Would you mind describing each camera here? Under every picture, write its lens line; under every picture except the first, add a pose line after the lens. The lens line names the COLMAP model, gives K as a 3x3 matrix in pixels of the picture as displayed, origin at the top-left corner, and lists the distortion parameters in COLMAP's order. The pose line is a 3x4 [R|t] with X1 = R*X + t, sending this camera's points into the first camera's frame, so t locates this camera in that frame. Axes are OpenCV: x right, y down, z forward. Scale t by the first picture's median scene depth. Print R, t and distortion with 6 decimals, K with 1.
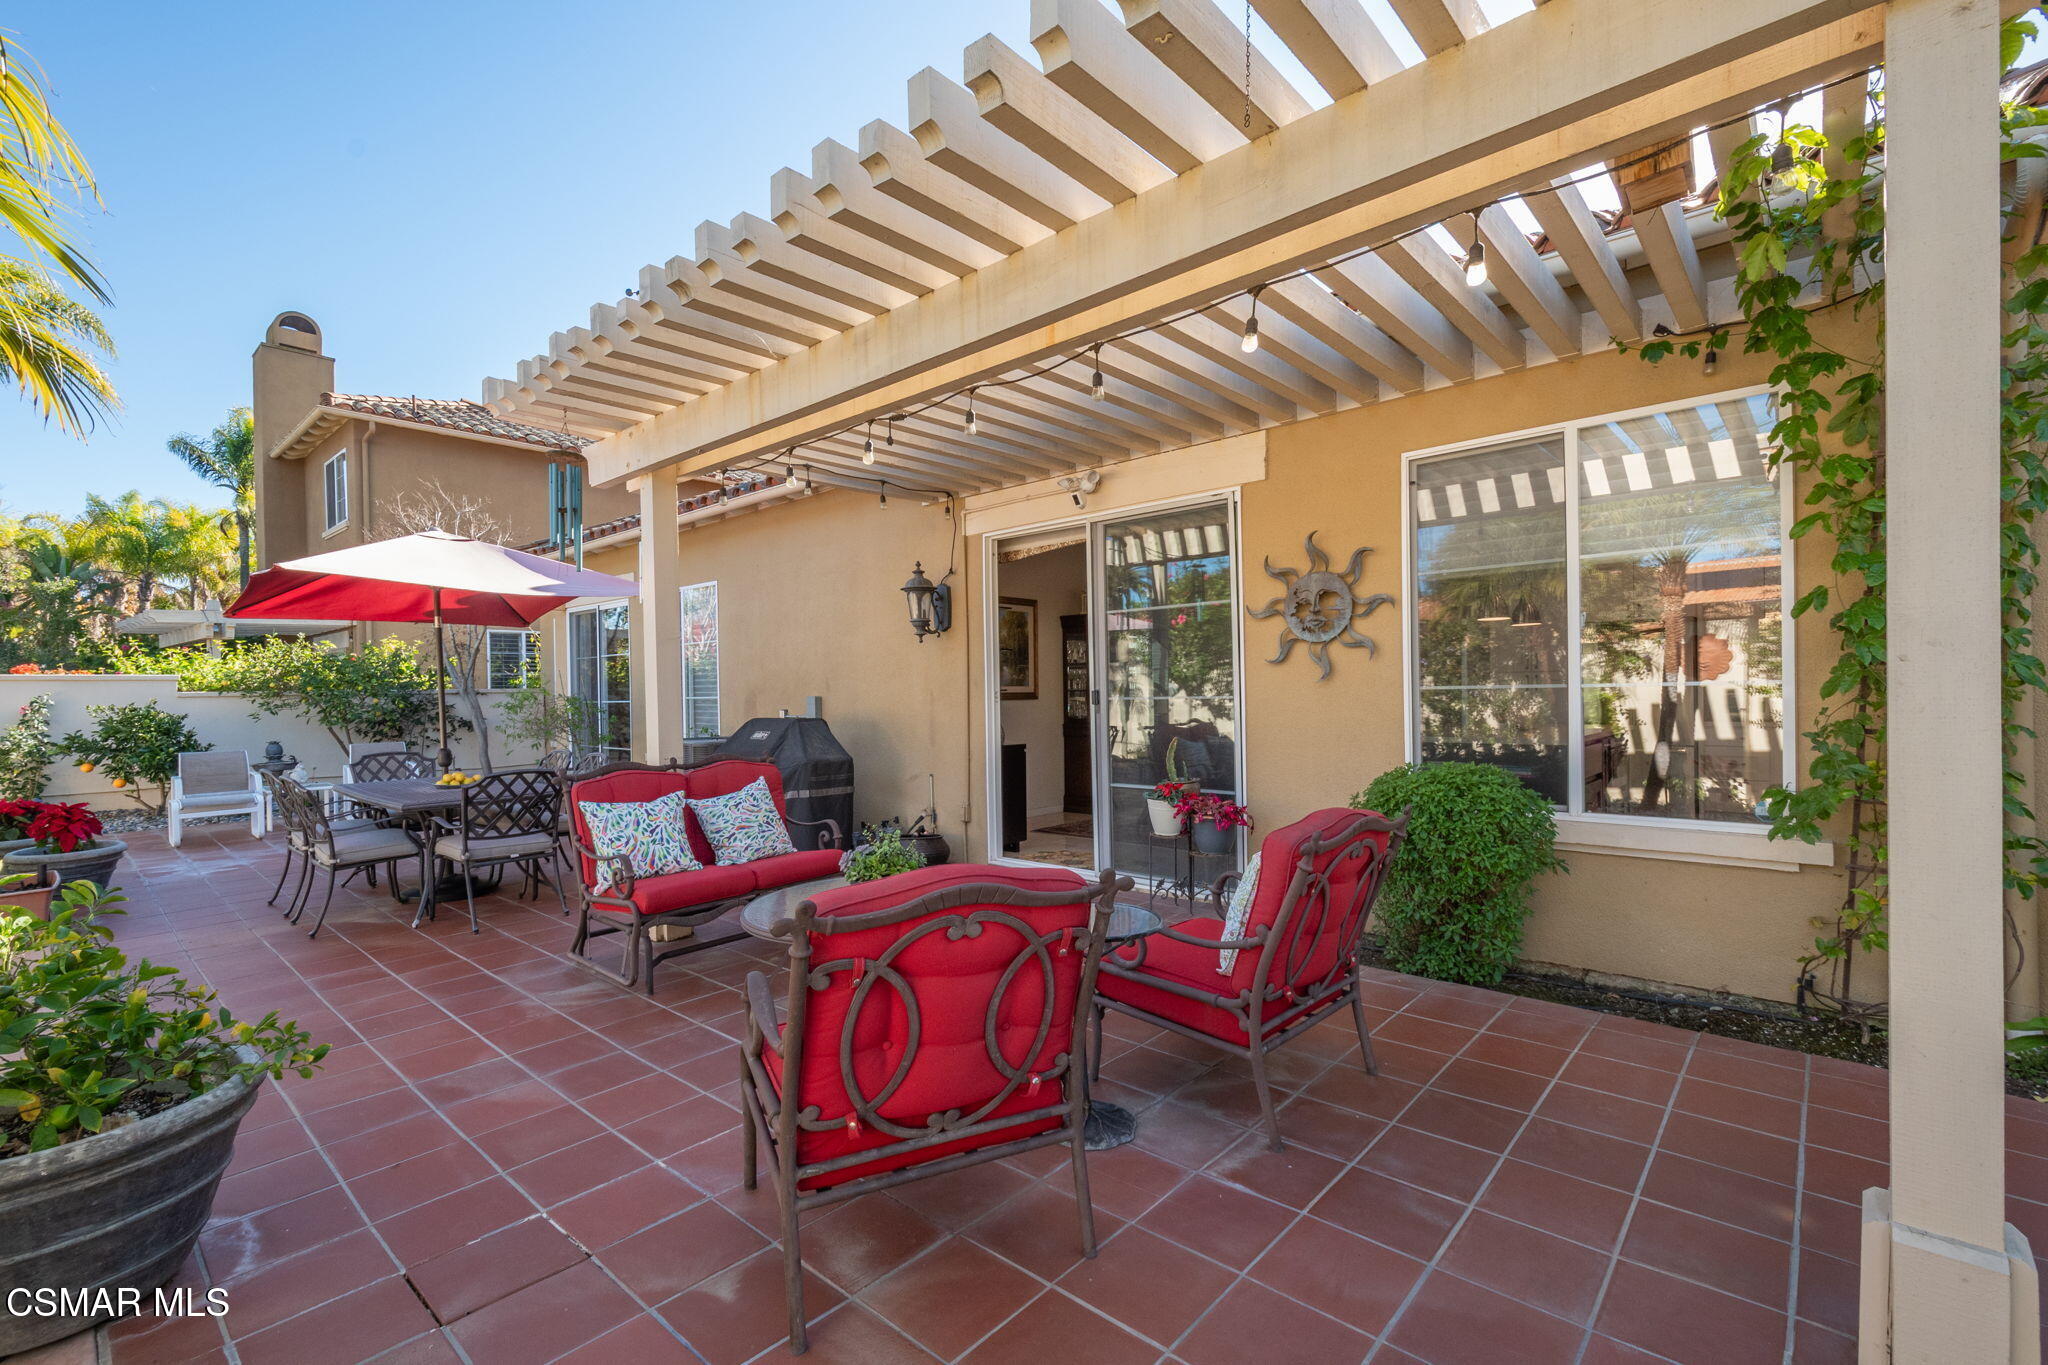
lens RADIAL K [[980.8, 0, 1022.1], [0, 980.8, 690.9], [0, 0, 1]] dist [-0.004524, -0.001306]
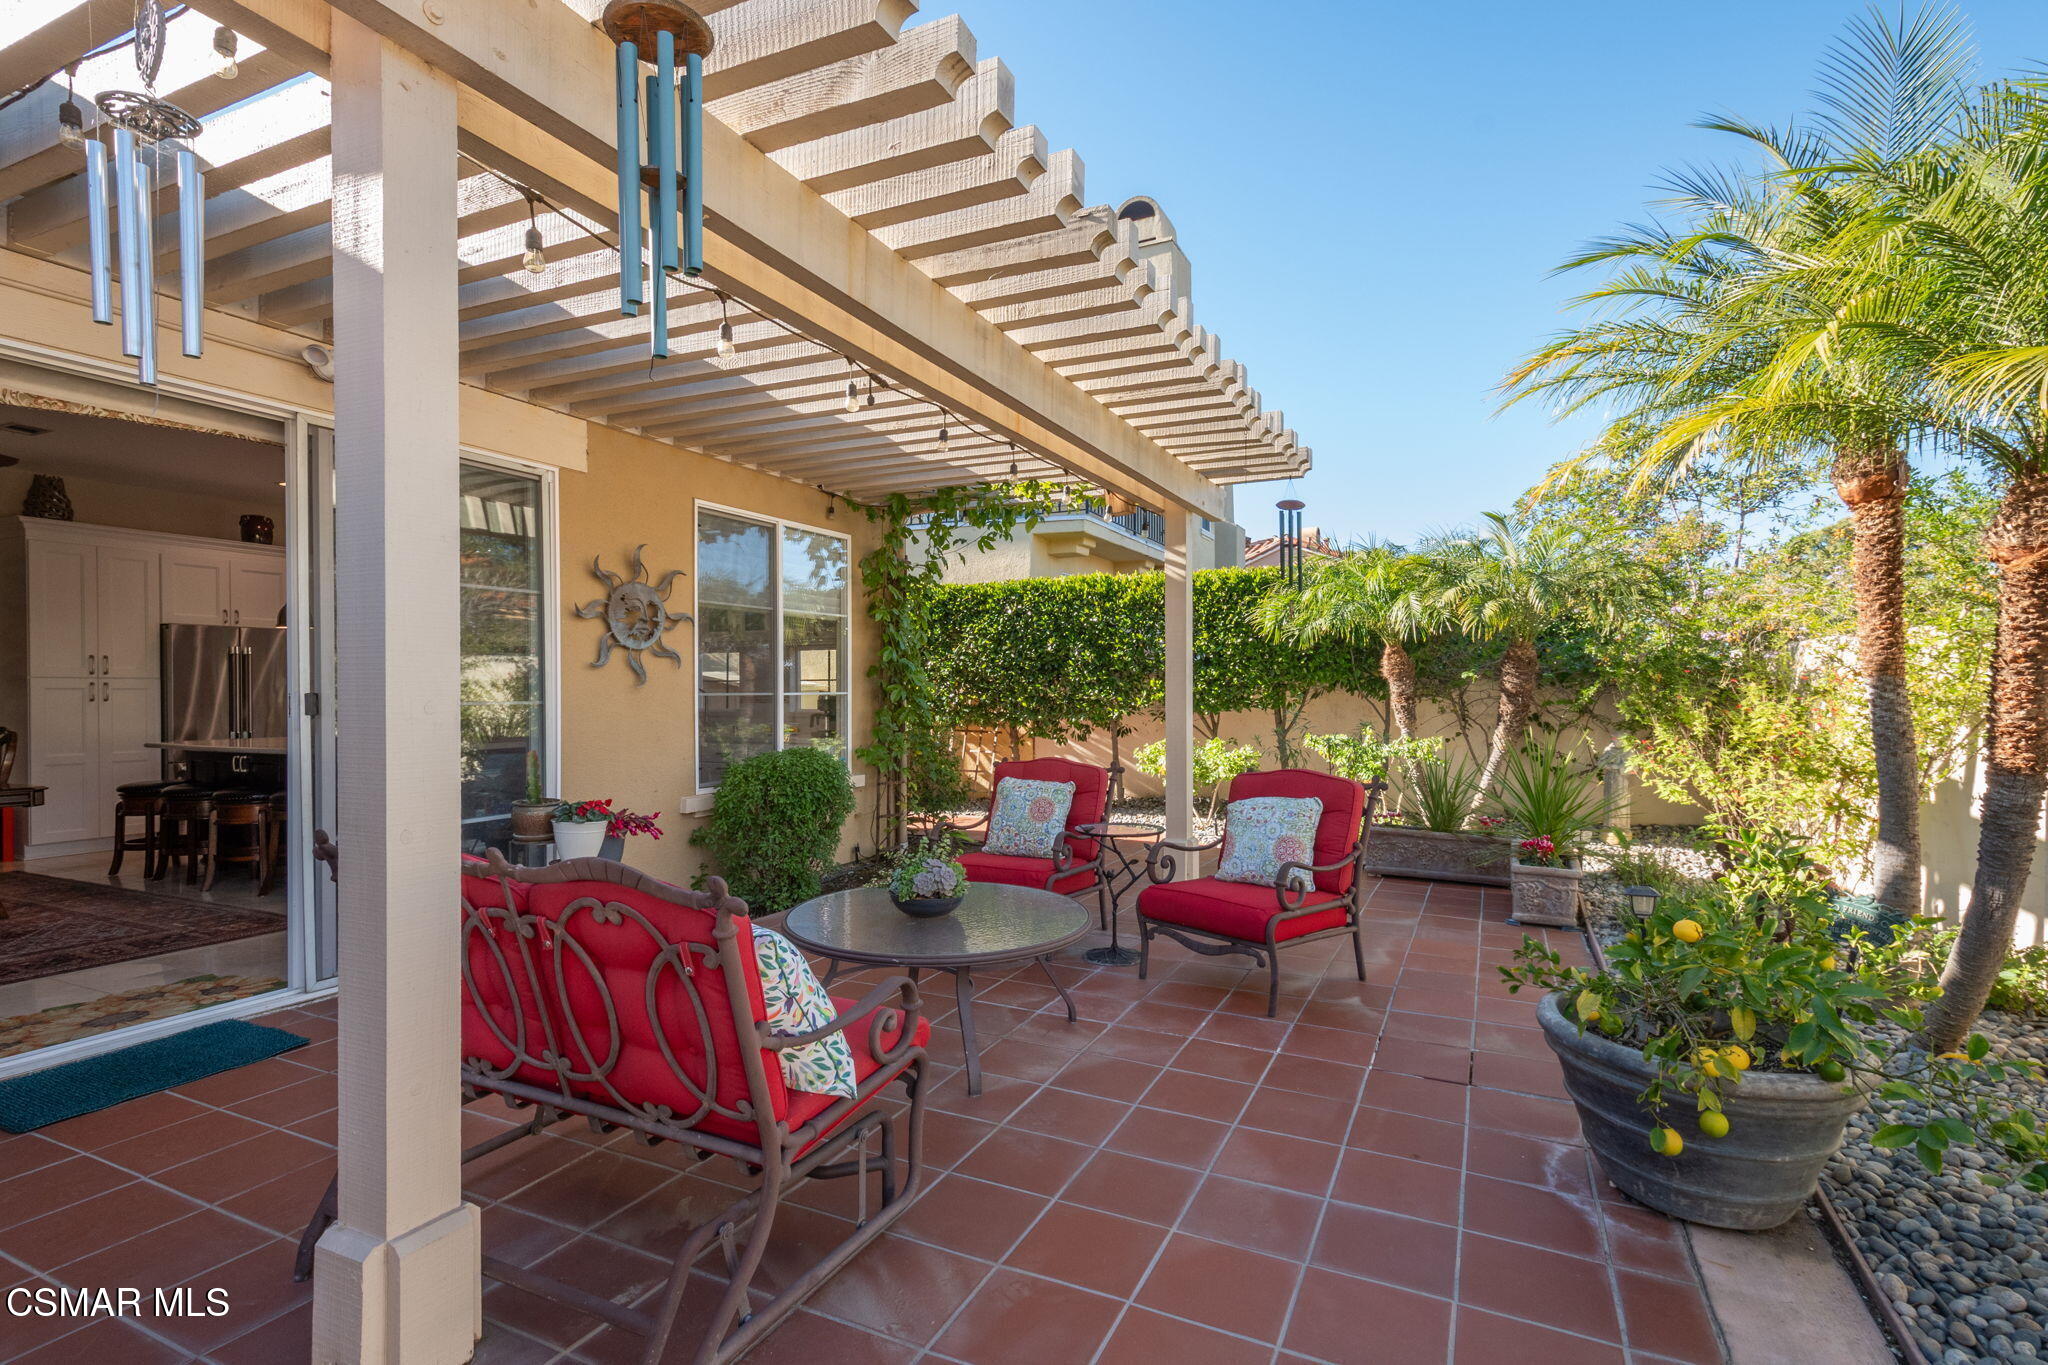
lens RADIAL K [[980.8, 0, 1022.1], [0, 980.8, 690.9], [0, 0, 1]] dist [-0.004524, -0.001306]
pose [[-0.324944, 0.017439, 0.945573, -0.866743], [0.007429, 0.999846, -0.015887, 0.013995], [-0.945704, 0.001862, -0.325023, 1.009549]]
